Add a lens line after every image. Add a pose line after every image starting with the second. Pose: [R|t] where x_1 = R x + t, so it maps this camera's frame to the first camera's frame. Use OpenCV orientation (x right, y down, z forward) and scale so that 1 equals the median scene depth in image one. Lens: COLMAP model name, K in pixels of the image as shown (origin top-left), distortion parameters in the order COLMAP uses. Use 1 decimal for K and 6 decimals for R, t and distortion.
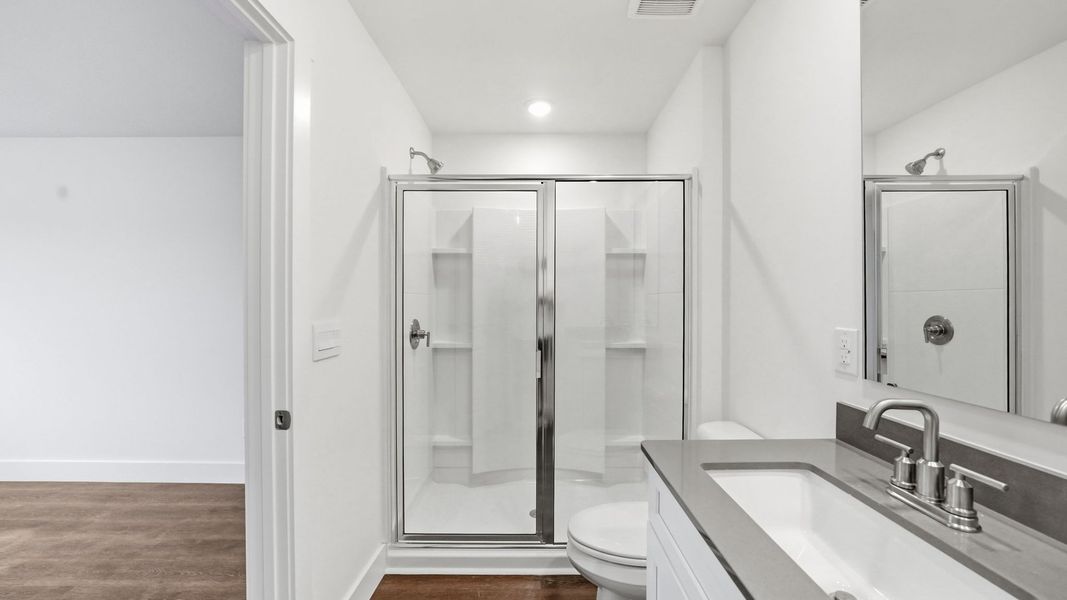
lens RADIAL K [[399.1, 0, 534.8], [0, 399.1, 300.5], [0, 0, 1]] dist [-0.002754, 0.000198]
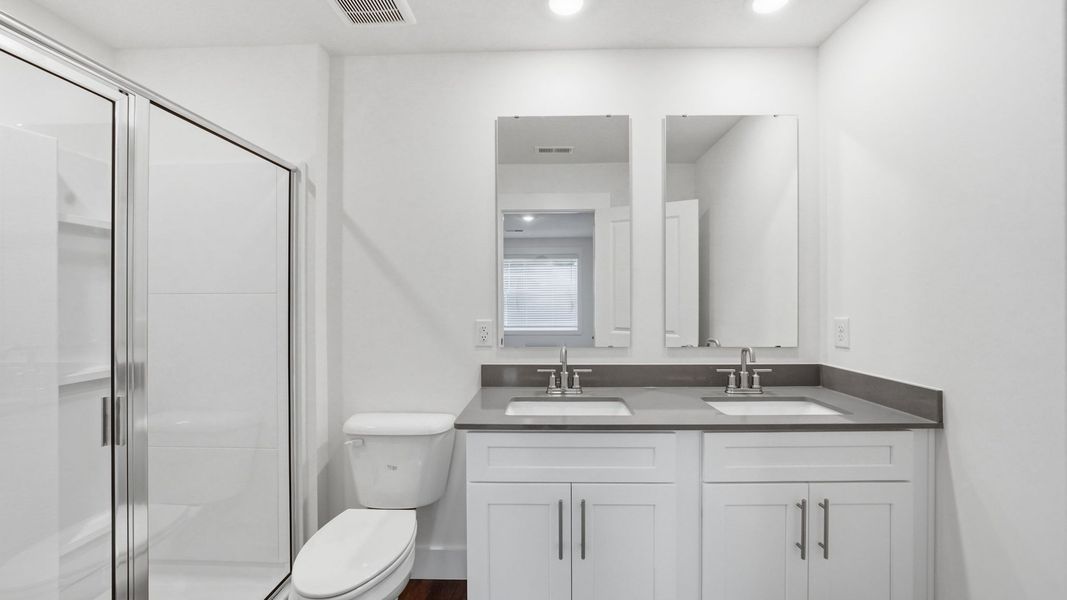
lens RADIAL K [[399.1, 0, 531.9], [0, 399.1, 302.7], [0, 0, 1]] dist [-0.002754, 0.000198]
pose [[0.035983, 0.003136, 0.999347, -0.637280], [0.001943, 0.999993, -0.003208, 0.003607], [-0.999351, 0.002057, 0.035977, 0.528112]]
